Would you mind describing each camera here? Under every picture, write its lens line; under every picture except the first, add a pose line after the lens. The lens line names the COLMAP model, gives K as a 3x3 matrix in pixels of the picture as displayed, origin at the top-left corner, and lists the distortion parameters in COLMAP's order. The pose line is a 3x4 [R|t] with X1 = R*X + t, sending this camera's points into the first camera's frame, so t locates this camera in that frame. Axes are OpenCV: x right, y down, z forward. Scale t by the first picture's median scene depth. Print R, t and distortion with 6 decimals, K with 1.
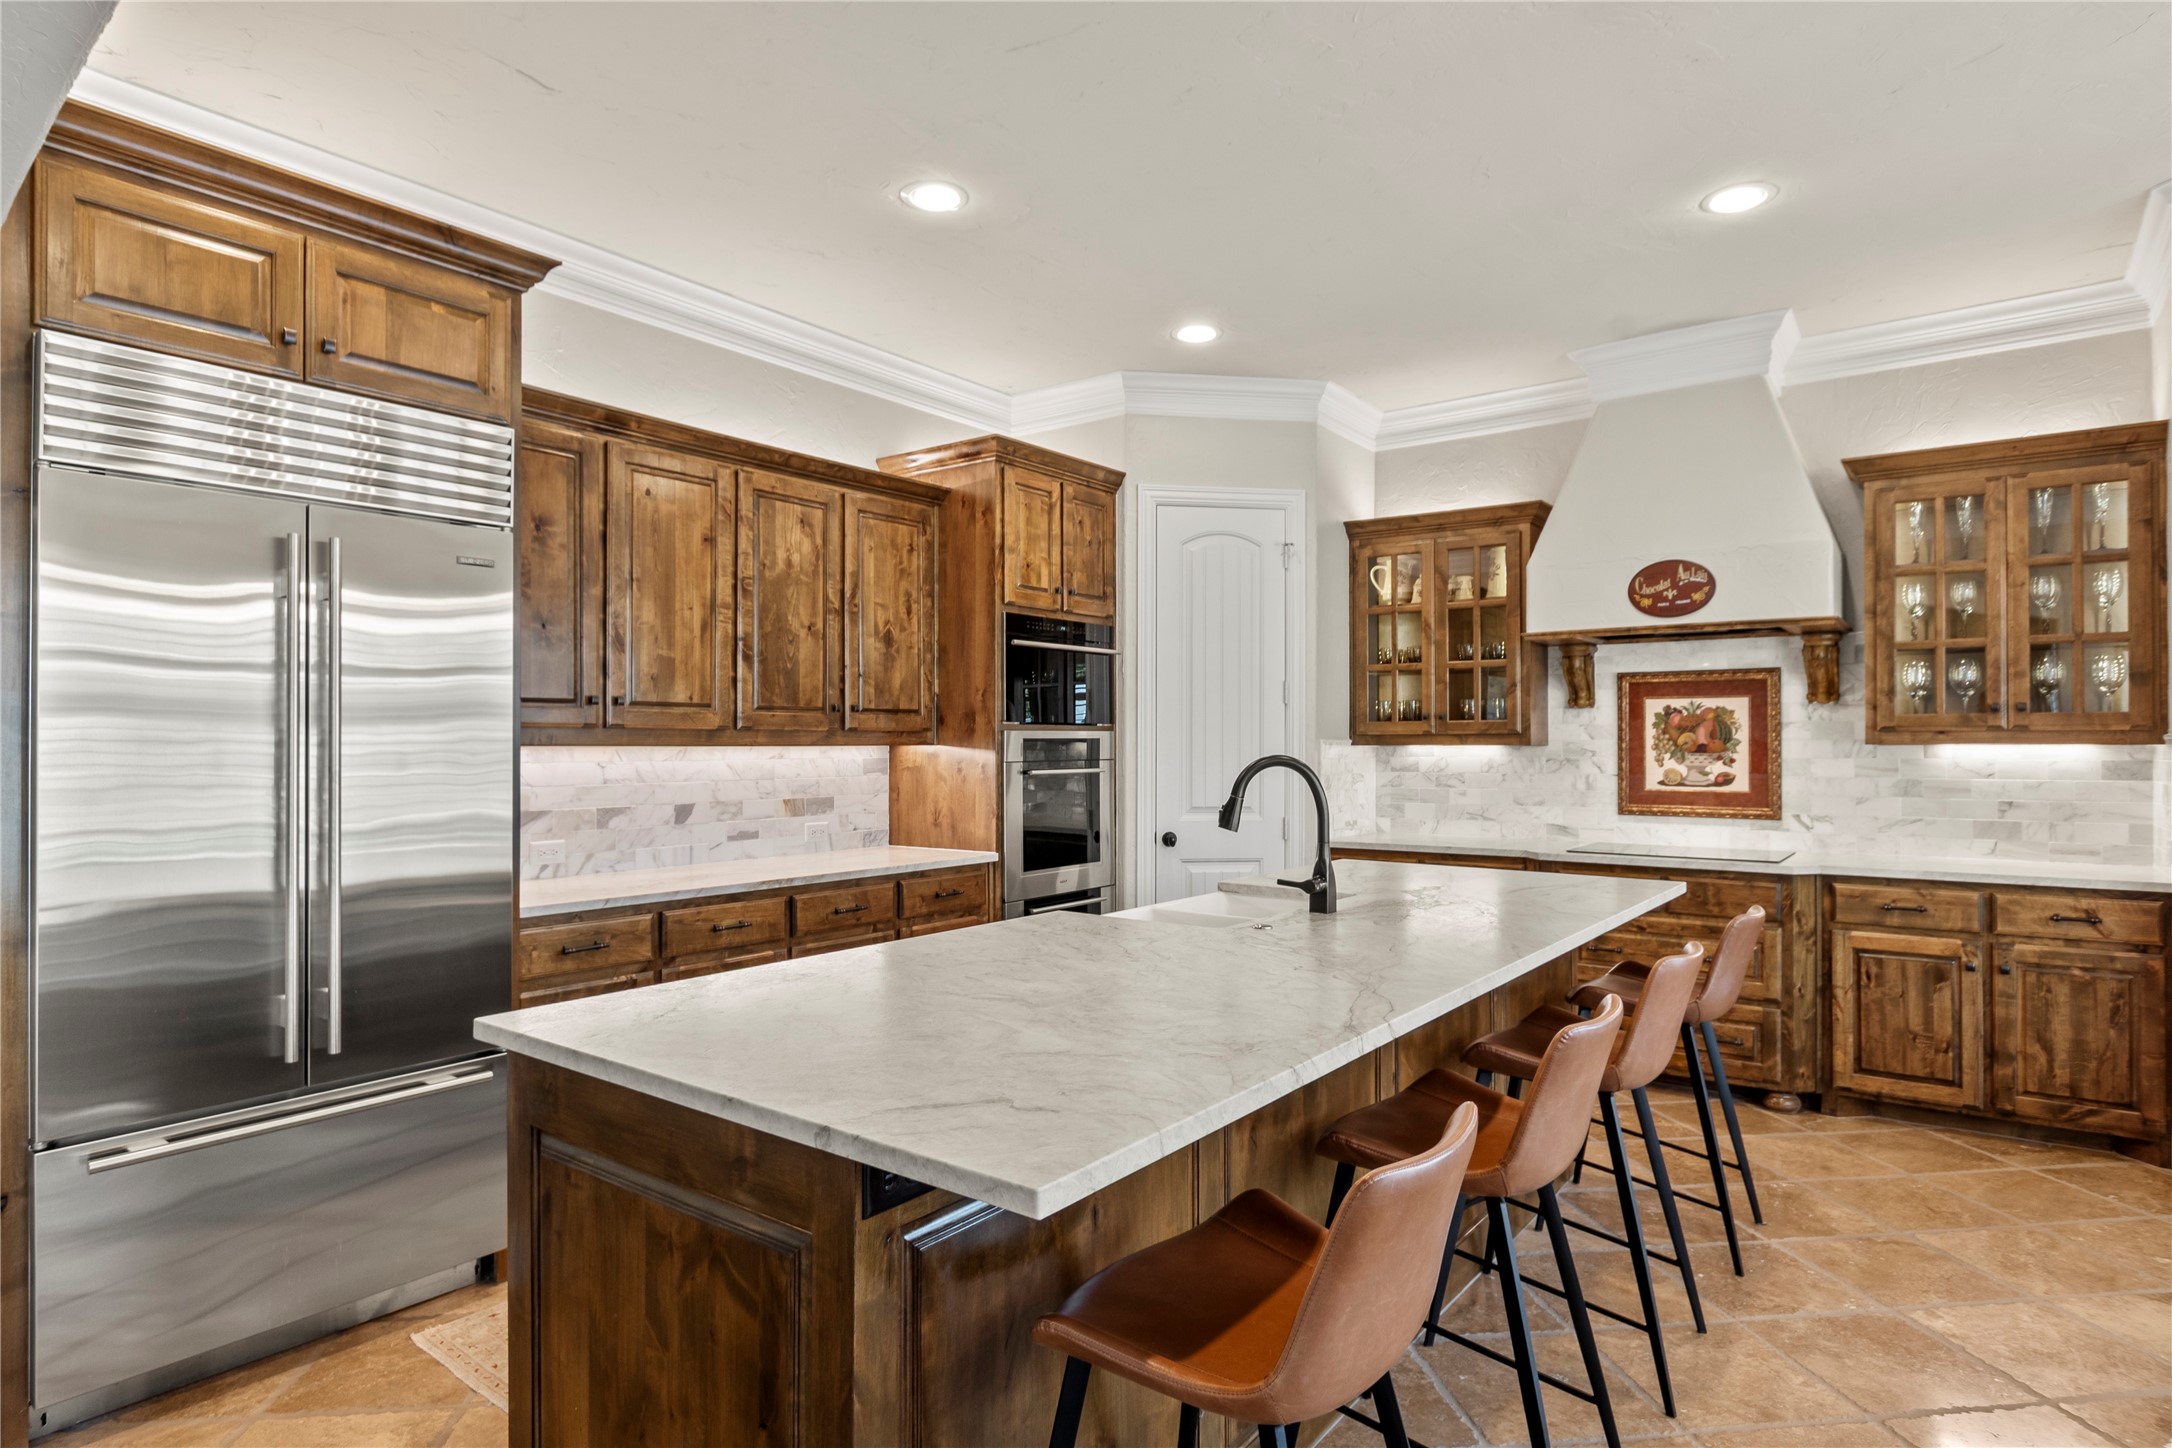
lens RADIAL K [[1204.0, 0, 1078.8], [0, 1204.0, 730.0], [0, 0, 1]] dist [0.000215, 0.000153]
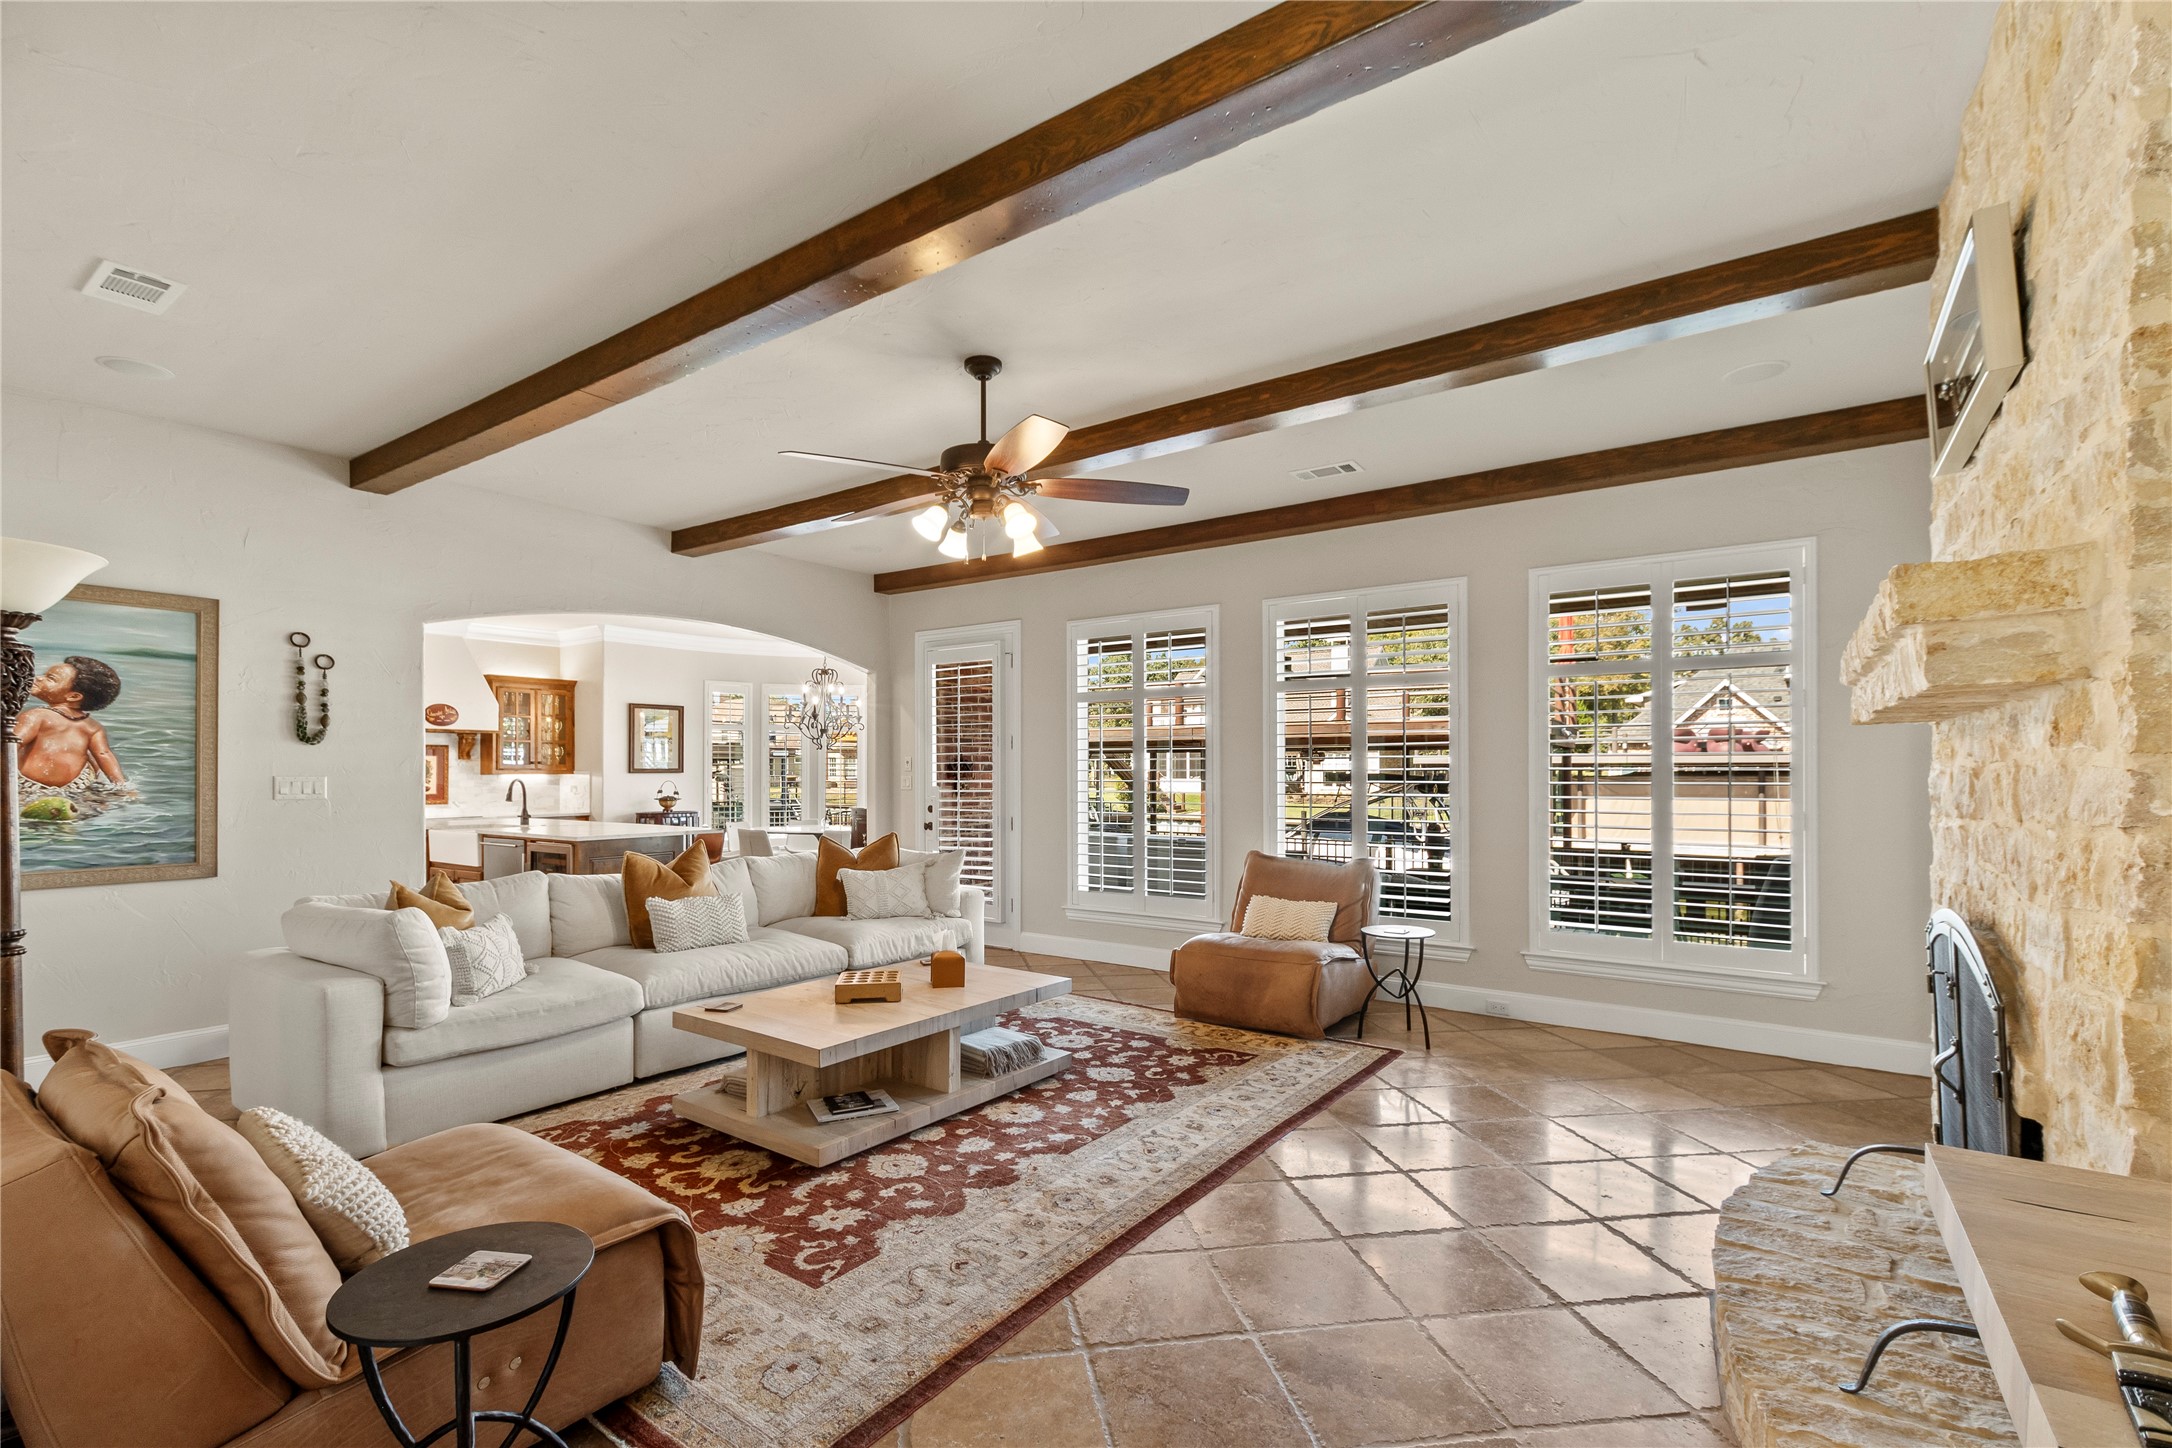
lens RADIAL K [[967.6, 0, 1112.5], [0, 967.6, 762.6], [0, 0, 1]] dist [0.011477, 0.000110]
pose [[-0.051397, -0.000377, 0.998678, -1.492578], [-0.008041, 0.999968, -0.000037, -0.024895], [-0.998646, -0.008032, -0.051398, -0.298344]]
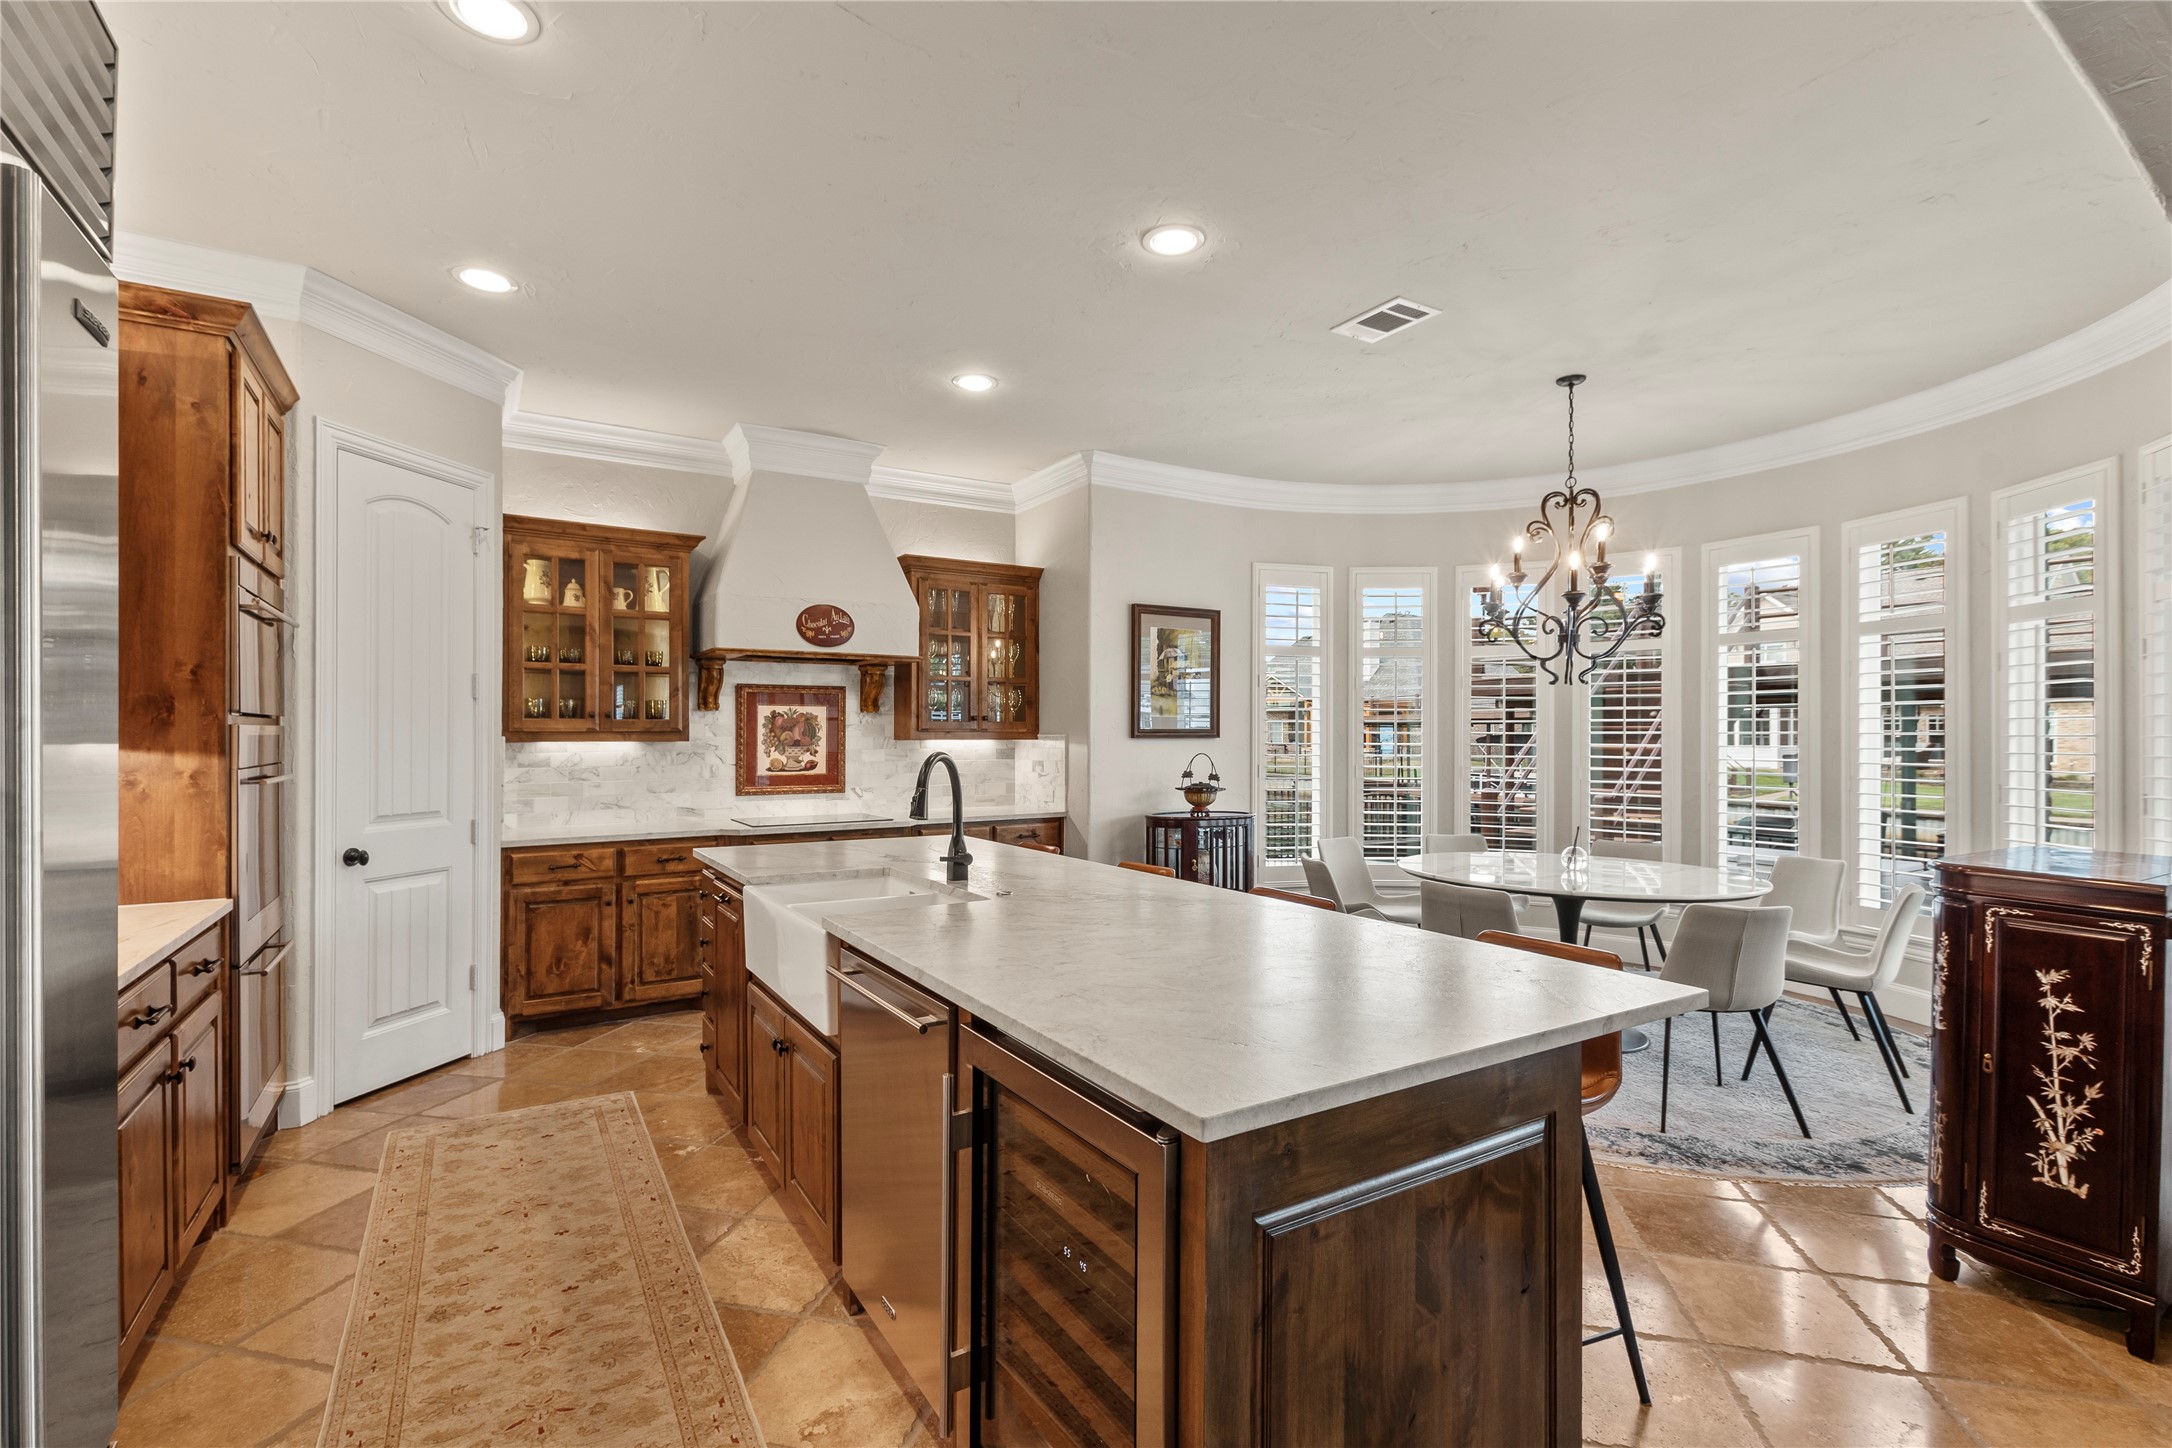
lens RADIAL K [[967.6, 0, 1083.7], [0, 967.6, 739.4], [0, 0, 1]] dist [0.011477, 0.000110]
pose [[0.356145, -0.002556, 0.934427, -0.381345], [-0.008679, 0.999944, 0.006043, 0.001694], [-0.934390, -0.010262, 0.356103, 0.301600]]
